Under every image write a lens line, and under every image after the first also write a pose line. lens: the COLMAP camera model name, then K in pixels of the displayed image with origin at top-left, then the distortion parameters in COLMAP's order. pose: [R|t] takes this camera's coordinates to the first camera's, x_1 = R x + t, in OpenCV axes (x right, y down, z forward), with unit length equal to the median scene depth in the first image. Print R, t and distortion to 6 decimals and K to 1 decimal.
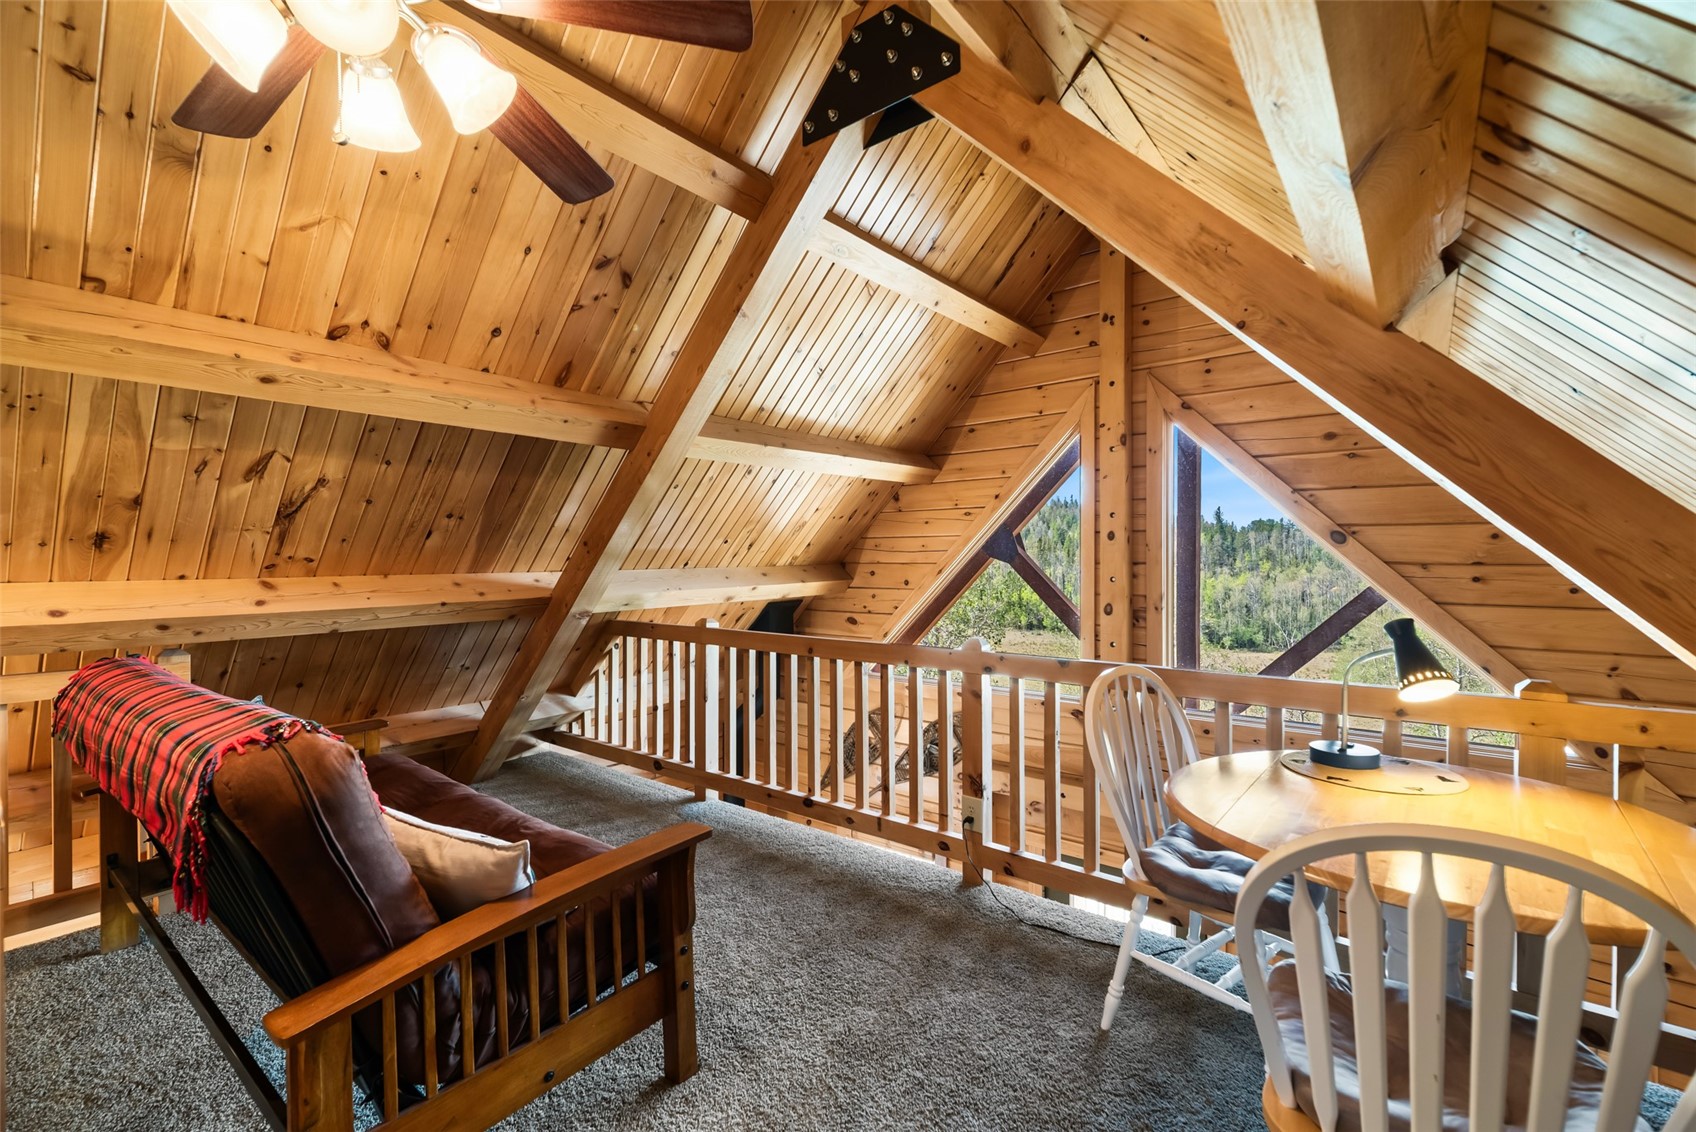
lens RADIAL K [[734.3, 0, 846.5], [0, 734.3, 553.4], [0, 0, 1]] dist [0.007250, 0.000487]
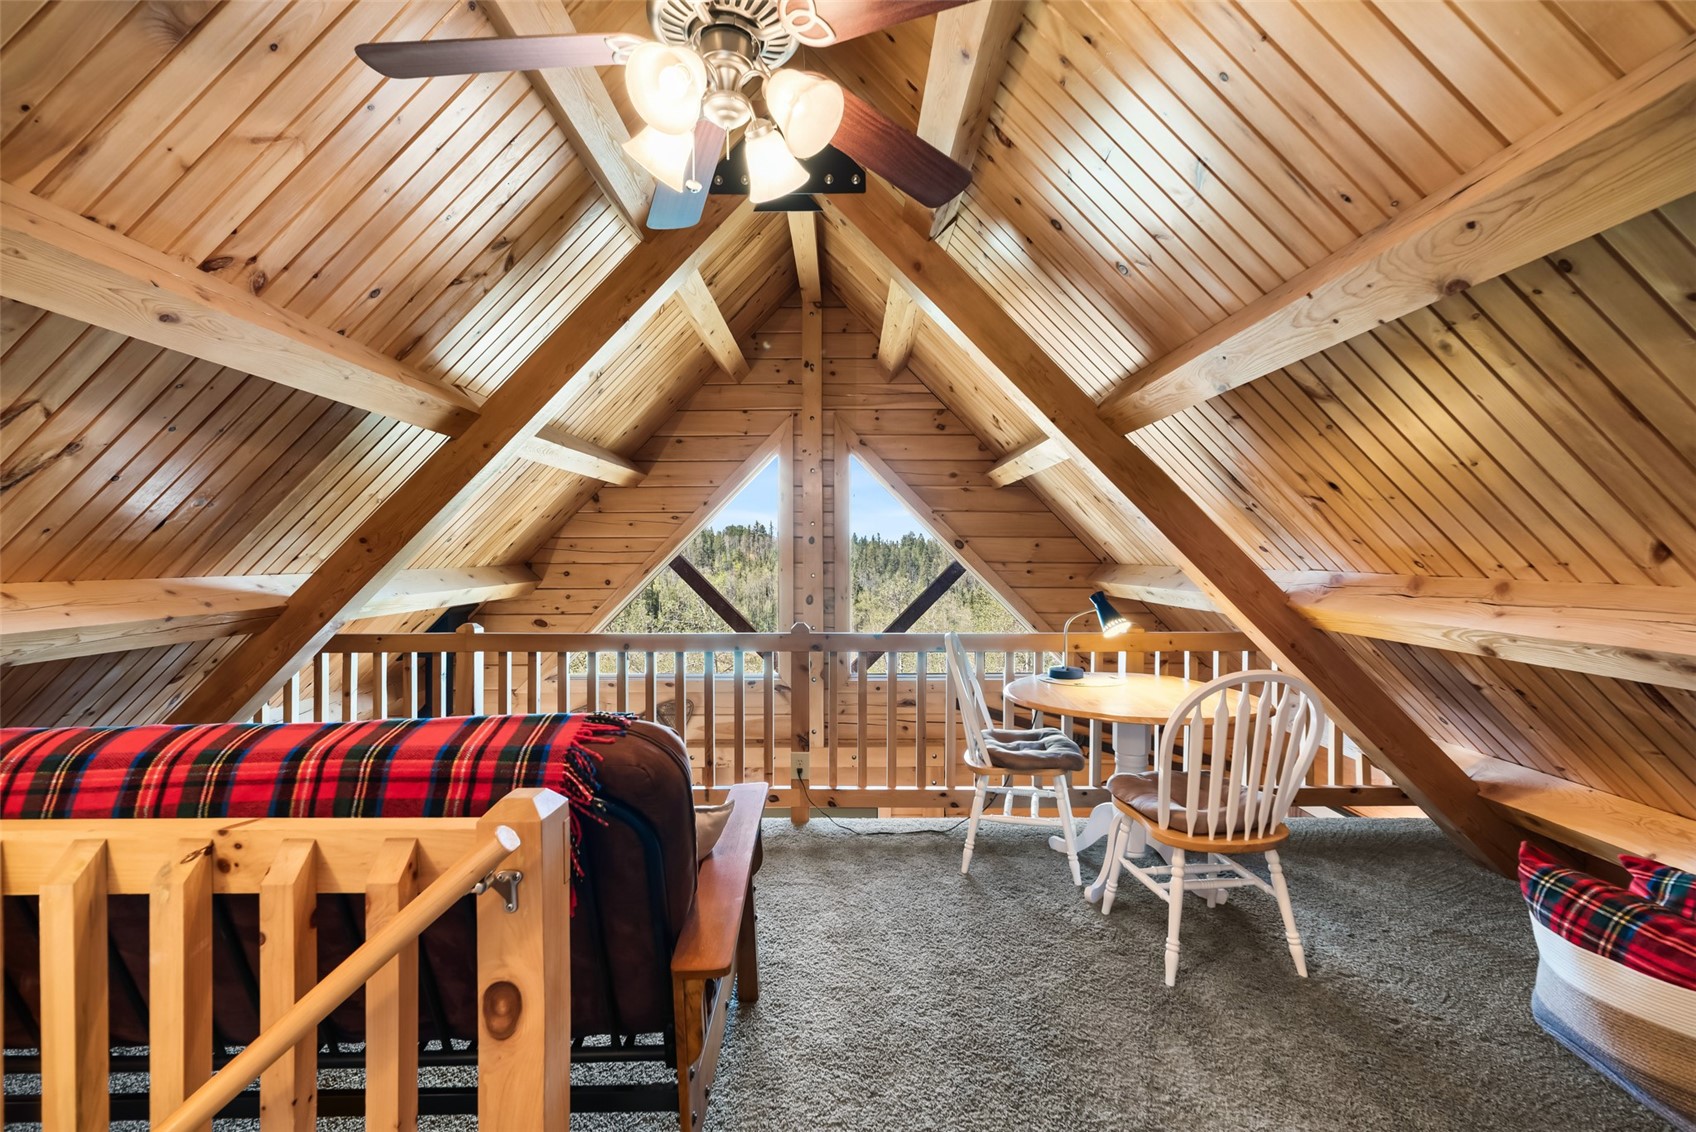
lens RADIAL K [[734.3, 0, 846.5], [0, 734.3, 553.4], [0, 0, 1]] dist [0.007250, 0.000487]
pose [[0.781693, 0.005614, 0.623638, -0.374486], [-0.004780, 0.999984, -0.003010, 0.001314], [-0.623645, -0.000628, 0.781708, -0.008397]]
